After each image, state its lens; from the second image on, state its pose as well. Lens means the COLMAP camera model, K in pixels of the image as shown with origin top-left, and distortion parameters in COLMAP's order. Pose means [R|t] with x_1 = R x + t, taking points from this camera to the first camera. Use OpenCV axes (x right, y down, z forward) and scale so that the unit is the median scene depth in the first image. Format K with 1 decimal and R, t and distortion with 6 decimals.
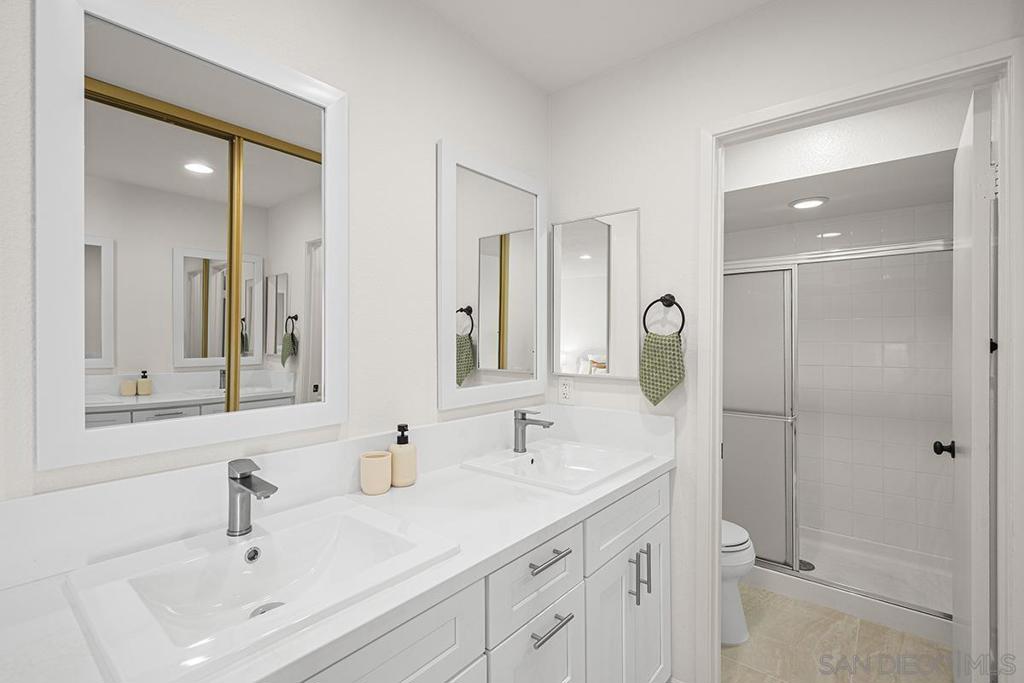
lens RADIAL K [[467.7, 0, 502.0], [0, 467.7, 339.3], [0, 0, 1]] dist [-0.002017, 0.001550]
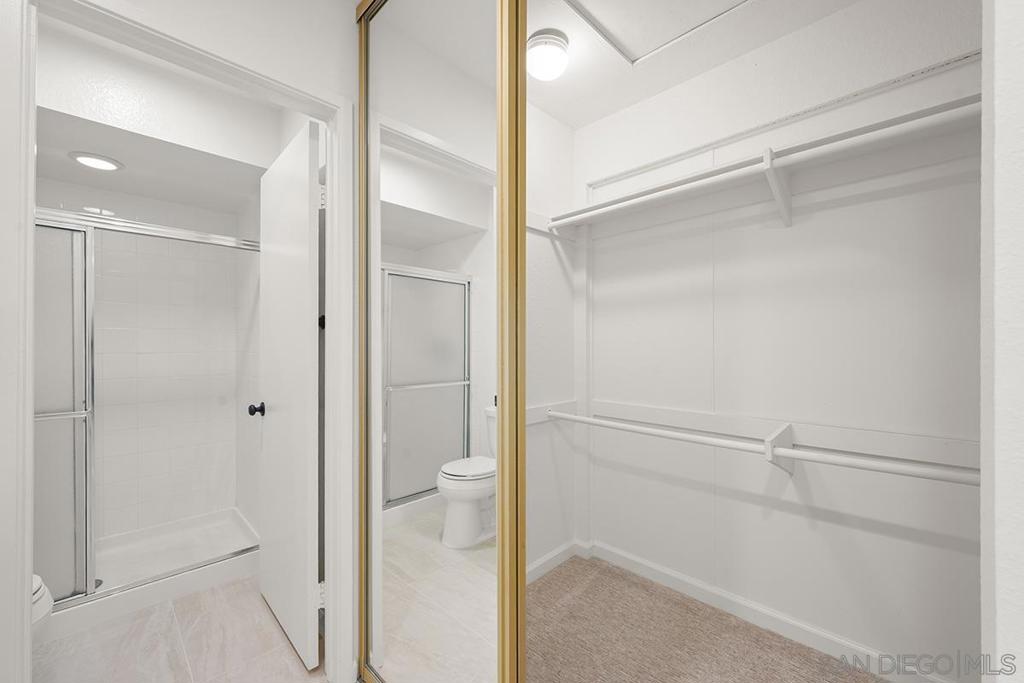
lens RADIAL K [[413.9, 0, 525.7], [0, 413.9, 344.6], [0, 0, 1]] dist [0.003210, 0.000378]
pose [[0.083125, -0.005249, 0.996525, -0.067213], [-0.001831, 0.999984, 0.005419, 0.060133], [-0.996537, -0.002275, 0.083114, 0.227109]]
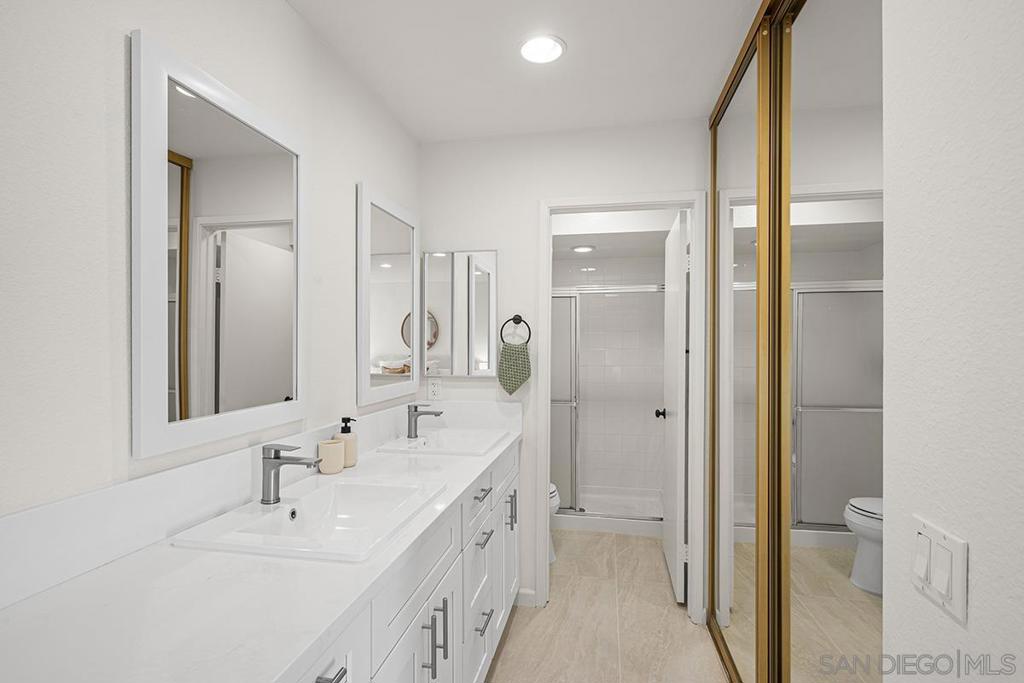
lens RADIAL K [[487.6, 0, 505.7], [0, 487.6, 350.8], [0, 0, 1]] dist [-0.012594, 0.000420]
pose [[0.880038, -0.003826, 0.474887, -0.358594], [-0.001596, 0.999938, 0.011014, -0.005489], [-0.474900, -0.010451, 0.879978, -0.254376]]
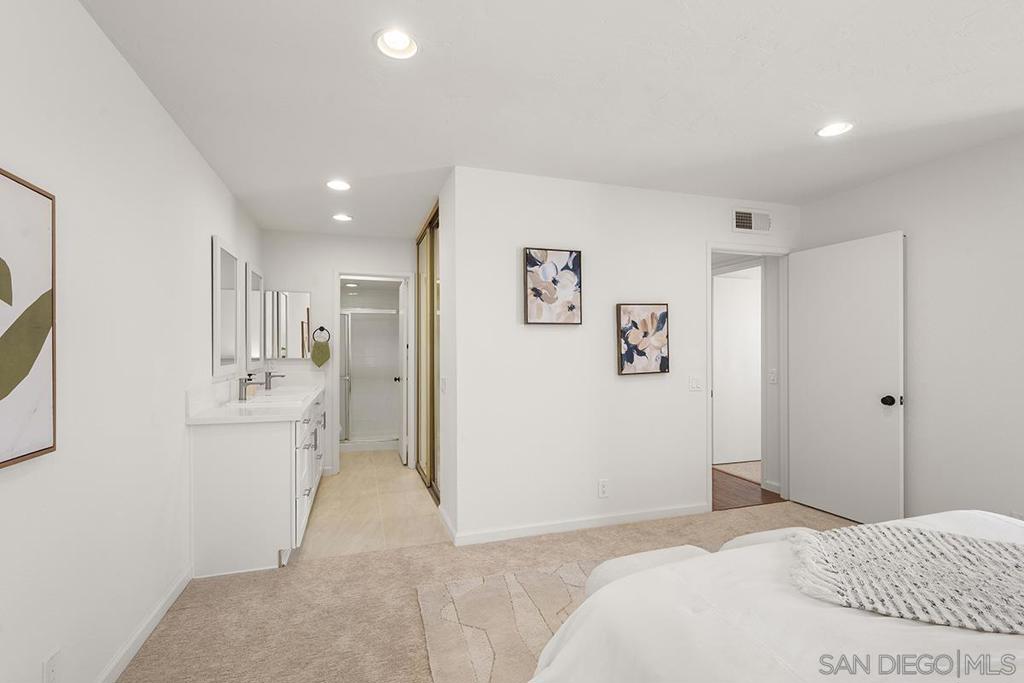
lens RADIAL K [[467.7, 0, 506.2], [0, 467.7, 350.7], [0, 0, 1]] dist [-0.002017, 0.001550]
pose [[0.538586, -0.003208, 0.842565, -1.336376], [-0.004510, 0.999967, 0.006691, 0.020096], [-0.842559, -0.007404, 0.538554, -1.339099]]
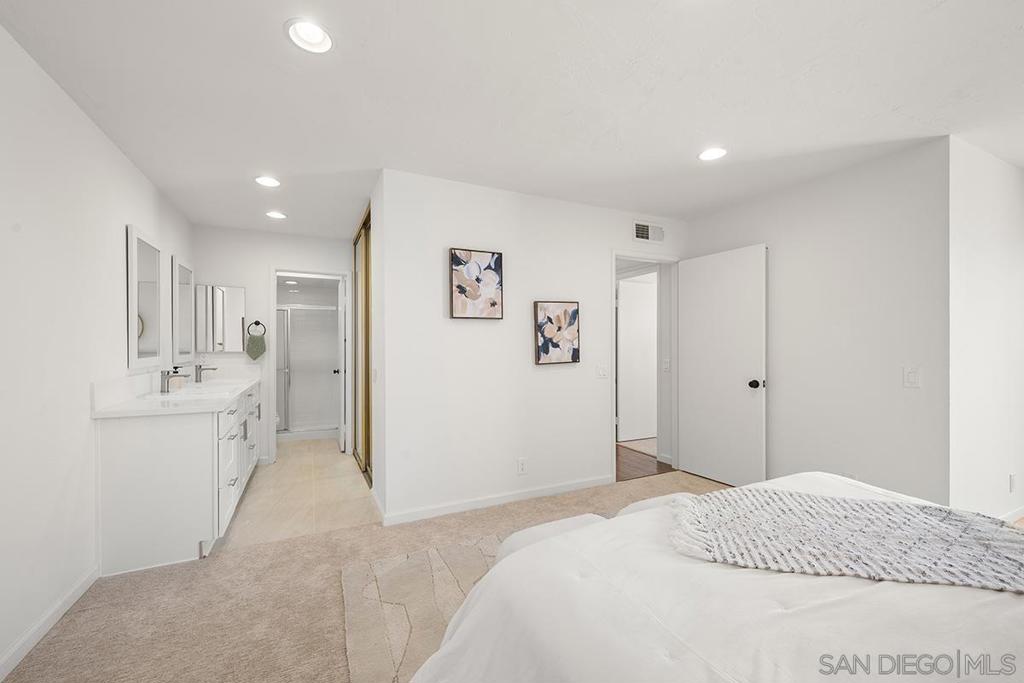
lens RADIAL K [[413.9, 0, 505.5], [0, 413.9, 348.3], [0, 0, 1]] dist [0.003210, 0.000378]
pose [[0.417435, -0.007468, 0.908676, -1.261763], [-0.003968, 0.999942, 0.010040, 0.036958], [-0.908698, -0.007797, 0.417381, -1.363568]]
